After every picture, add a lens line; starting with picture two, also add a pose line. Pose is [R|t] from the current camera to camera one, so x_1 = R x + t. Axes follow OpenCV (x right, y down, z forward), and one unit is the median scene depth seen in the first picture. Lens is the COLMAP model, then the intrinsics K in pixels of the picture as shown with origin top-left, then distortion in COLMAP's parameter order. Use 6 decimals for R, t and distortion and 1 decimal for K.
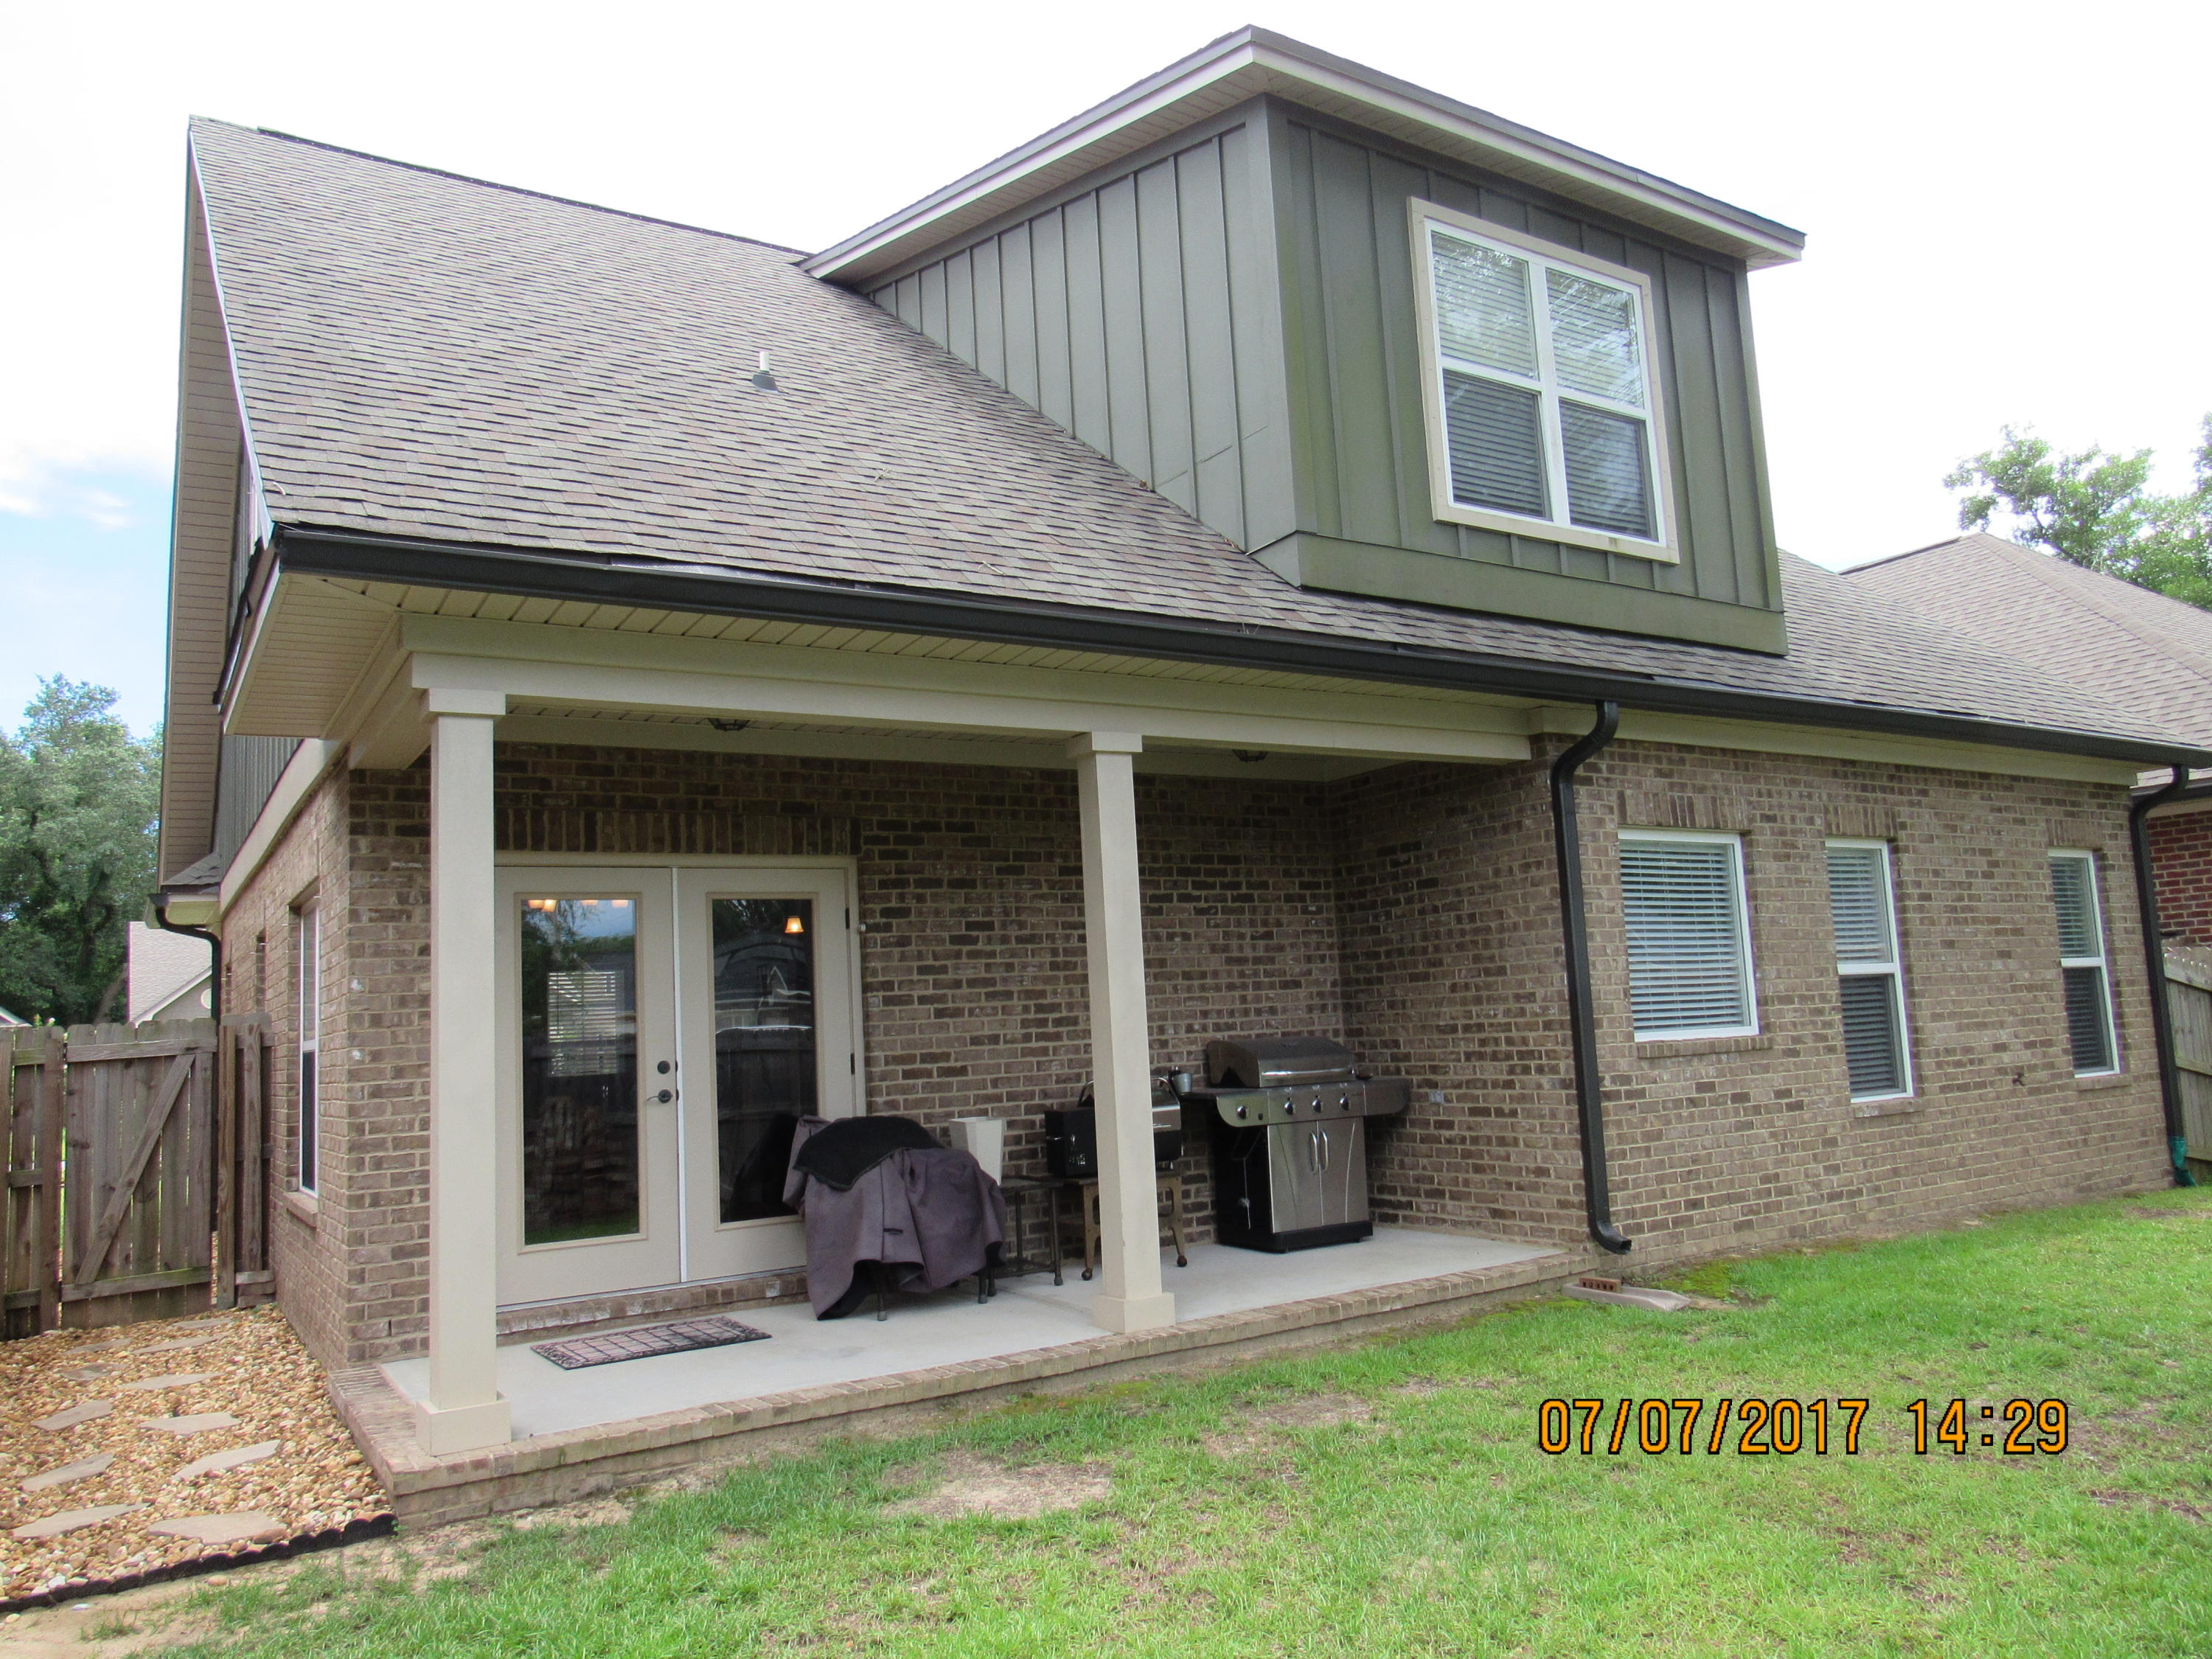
lens RADIAL K [[1582.5, 0, 1102.4], [0, 1582.5, 831.7], [0, 0, 1]] dist [-0.028172, 0.004581]
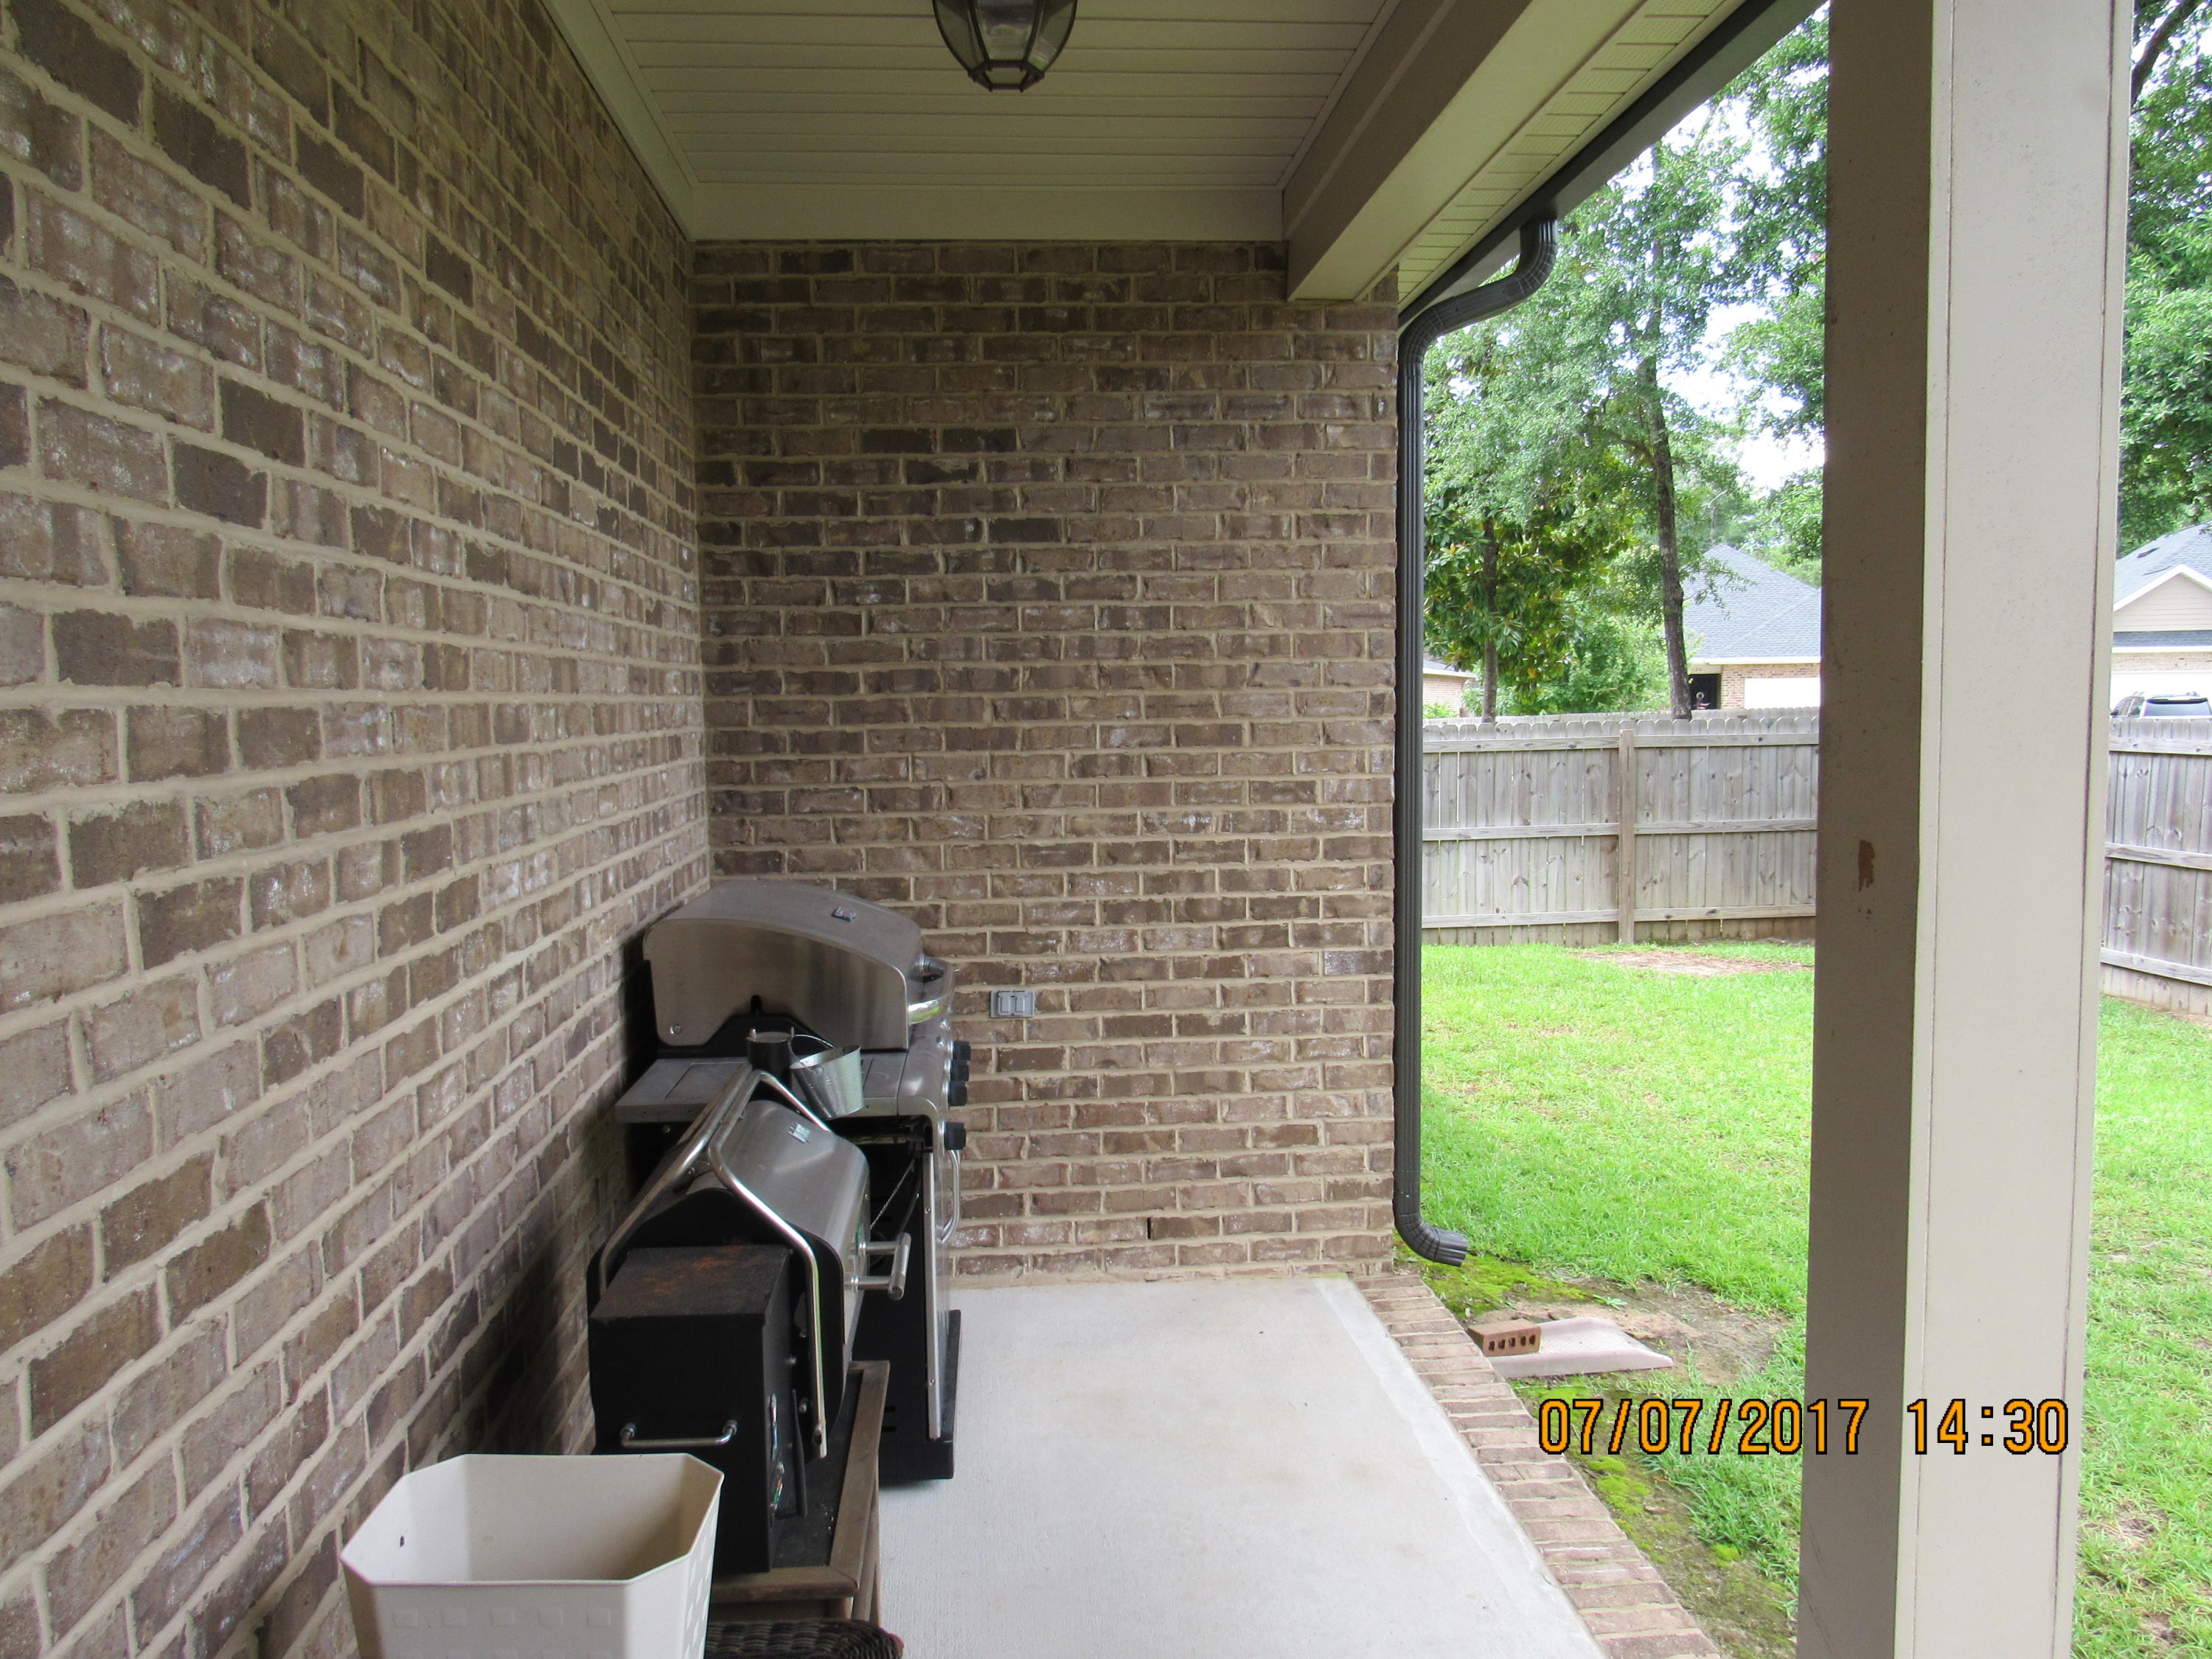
lens RADIAL K [[1582.5, 0, 1098.0], [0, 1582.5, 830.7], [0, 0, 1]] dist [-0.028172, 0.004581]
pose [[0.460471, -0.029896, 0.887171, -0.189922], [-0.116356, 0.988777, 0.093713, 0.075817], [-0.880016, -0.146380, 0.451824, 0.808141]]
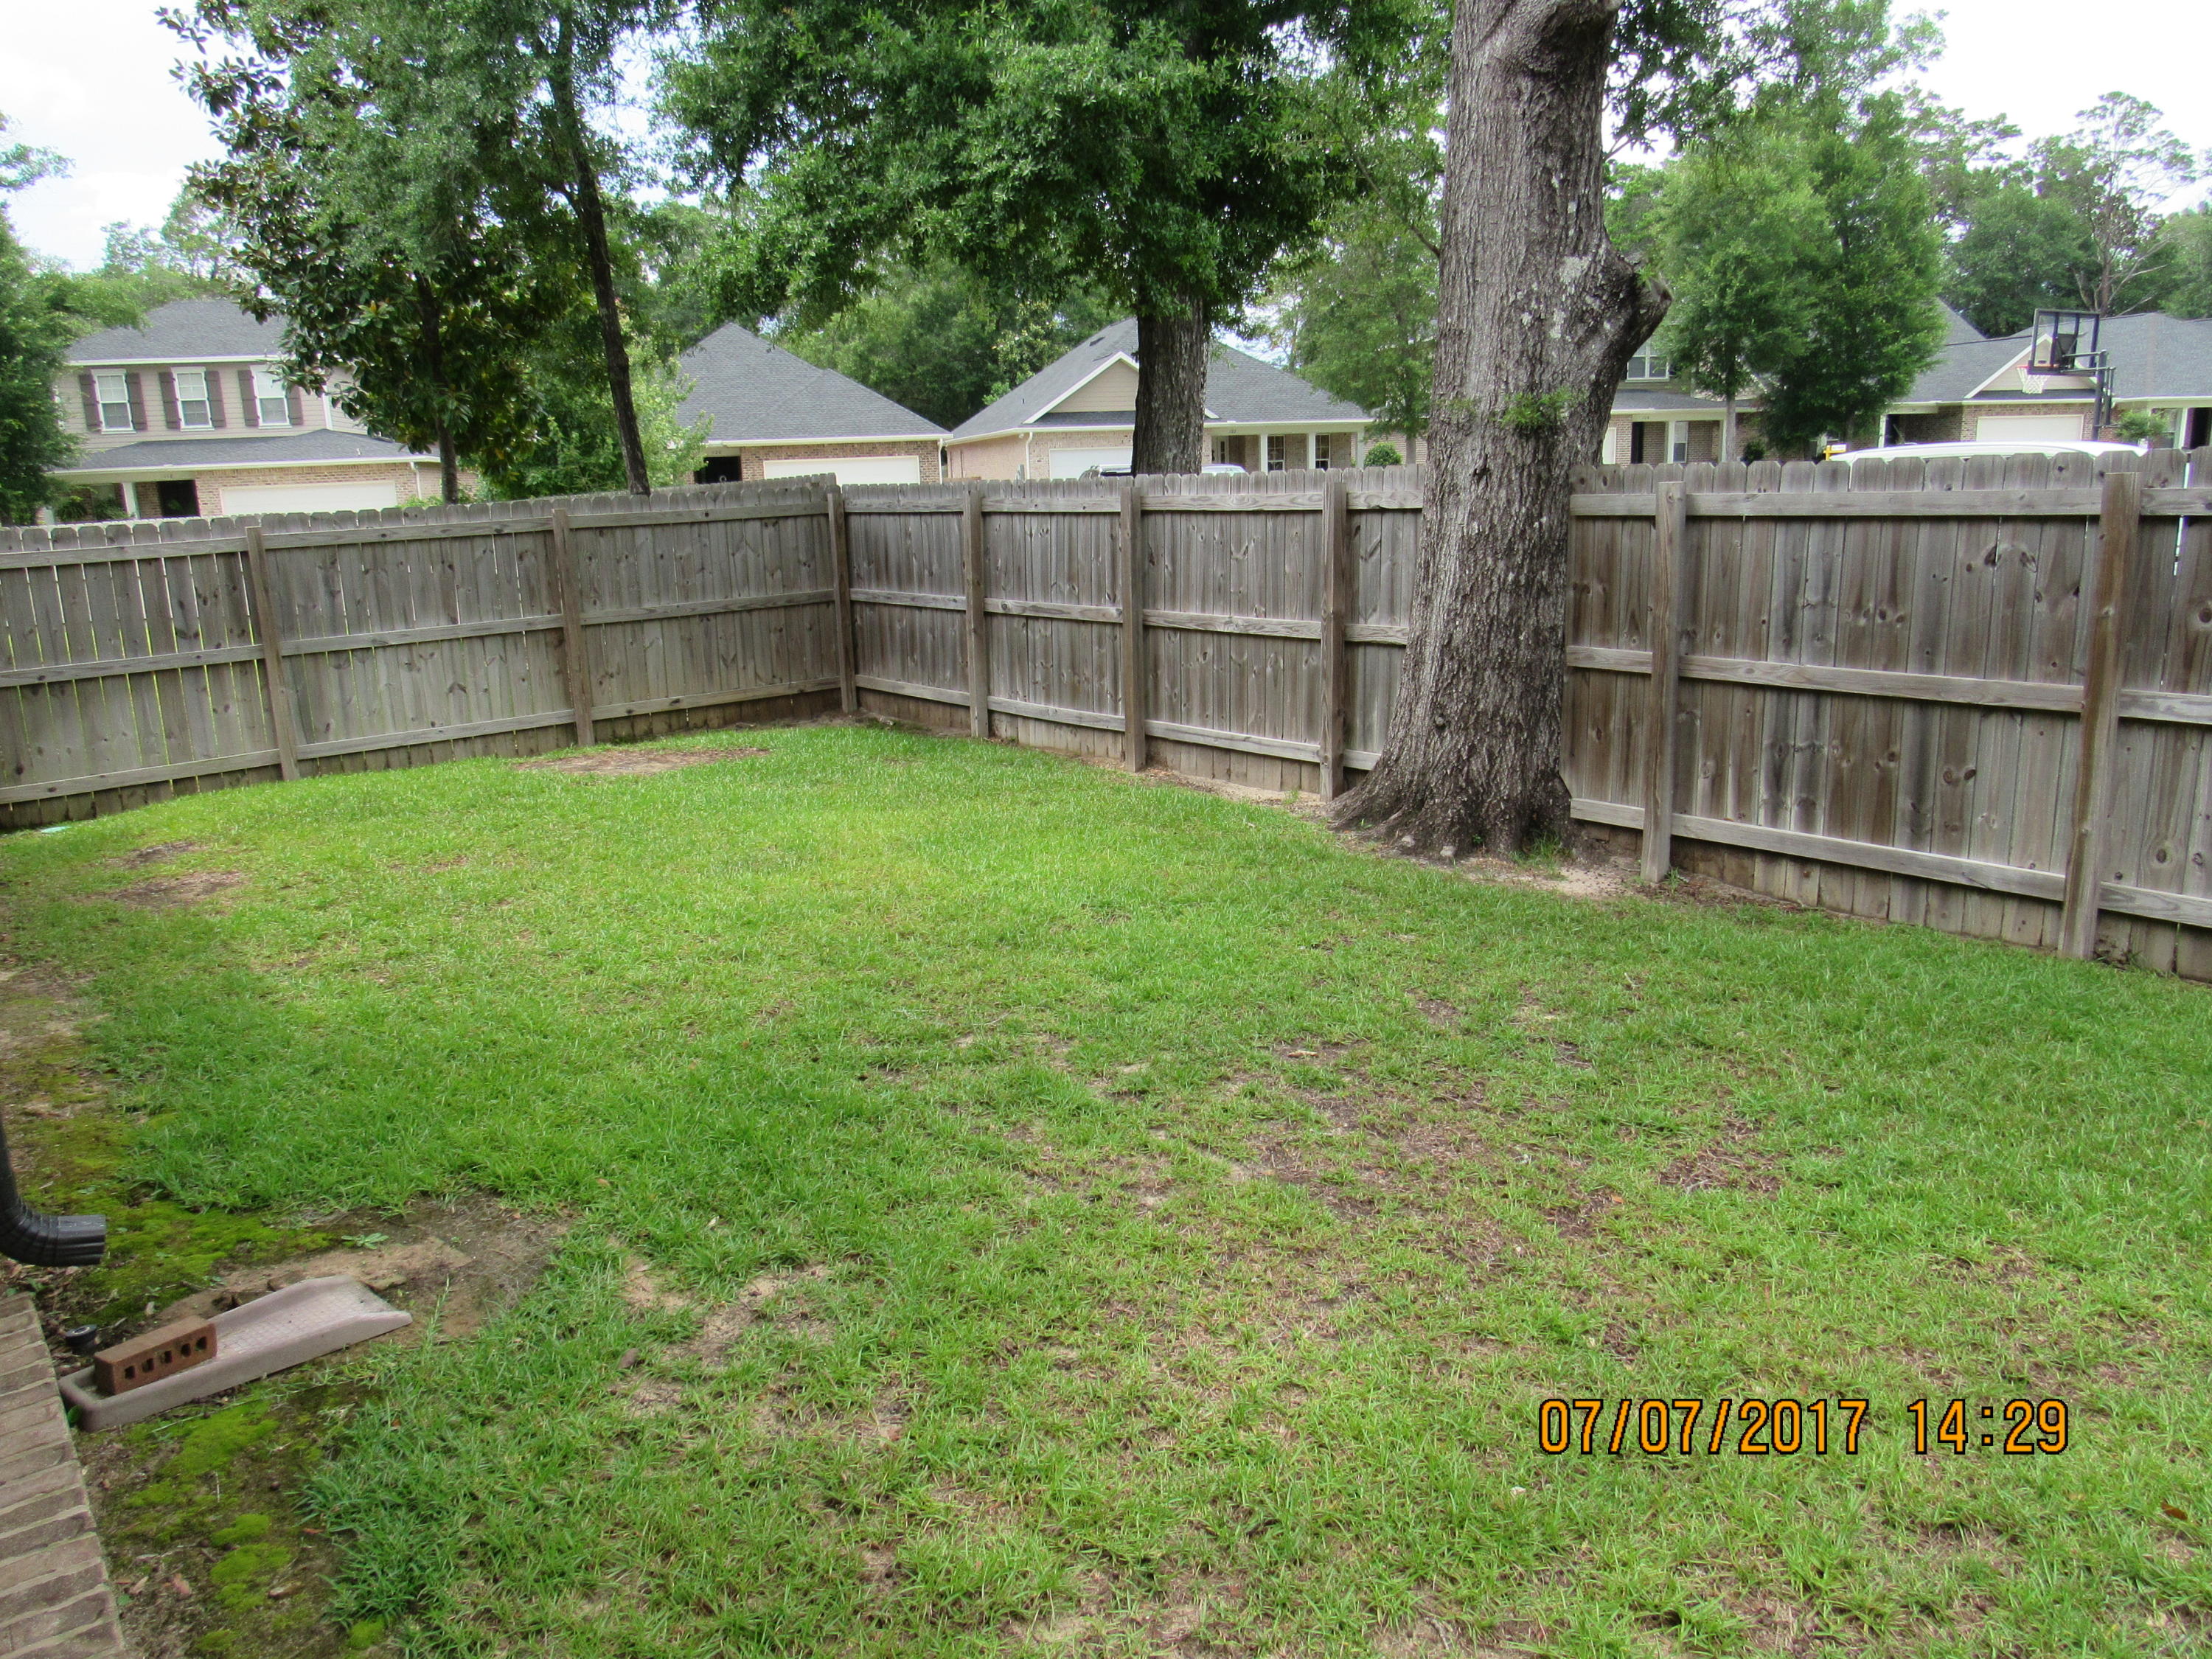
lens RADIAL K [[1582.5, 0, 1112.3], [0, 1582.5, 822.9], [0, 0, 1]] dist [-0.028172, 0.004581]
pose [[-0.105010, -0.167146, 0.980324, -0.142911], [-0.080880, 0.983944, 0.159099, 0.075368], [-0.991177, -0.062582, -0.116843, 0.783615]]
